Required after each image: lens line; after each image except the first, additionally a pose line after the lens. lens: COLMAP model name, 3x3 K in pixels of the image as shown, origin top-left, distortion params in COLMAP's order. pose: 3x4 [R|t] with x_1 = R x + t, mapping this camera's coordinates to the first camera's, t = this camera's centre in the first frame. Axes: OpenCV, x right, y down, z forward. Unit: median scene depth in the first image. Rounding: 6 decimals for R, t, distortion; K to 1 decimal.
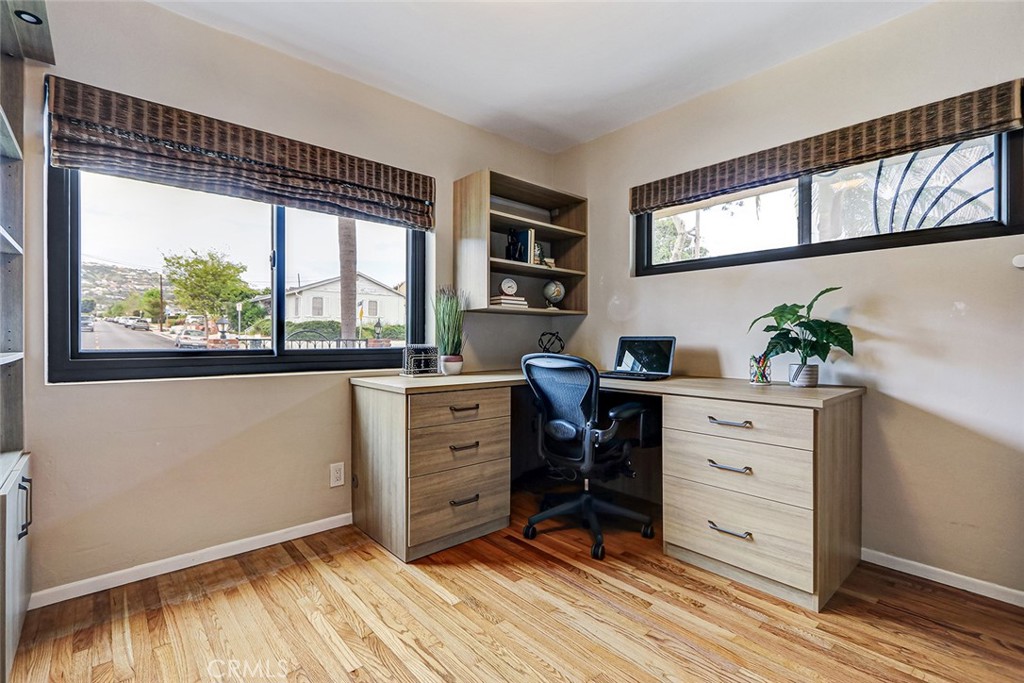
lens RADIAL K [[471.4, 0, 504.3], [0, 471.4, 339.8], [0, 0, 1]] dist [0.001095, -0.000038]
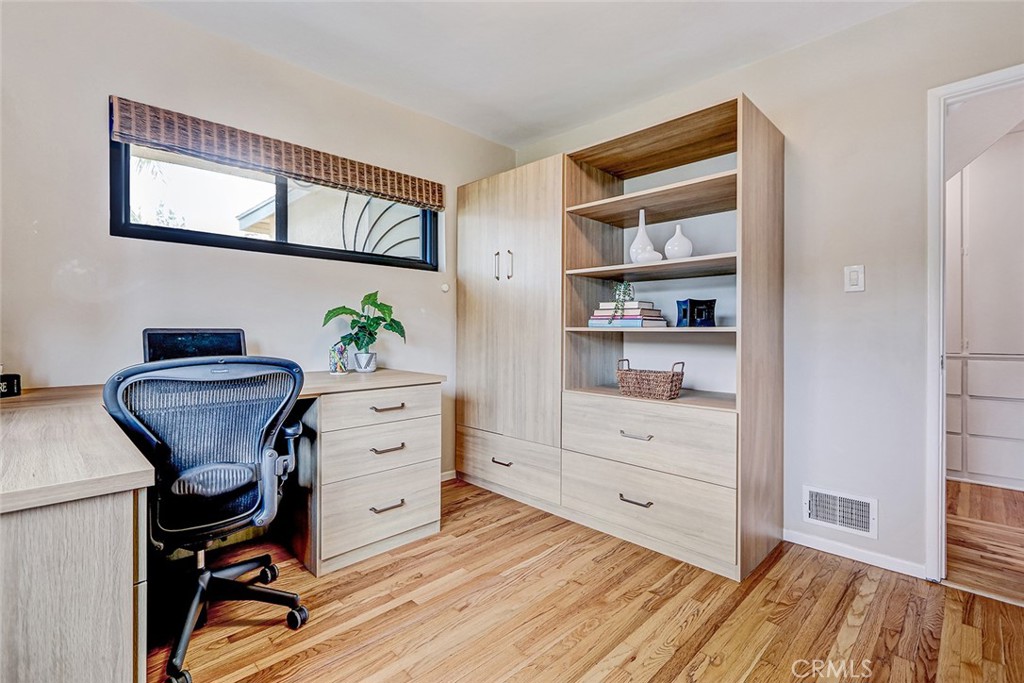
lens RADIAL K [[471.4, 0, 503.6], [0, 471.4, 334.4], [0, 0, 1]] dist [0.001095, -0.000038]
pose [[-0.063938, -0.009493, 0.997909, -0.589677], [0.002987, 0.999948, 0.009704, -0.005771], [-0.997949, 0.003601, -0.063906, 0.751912]]
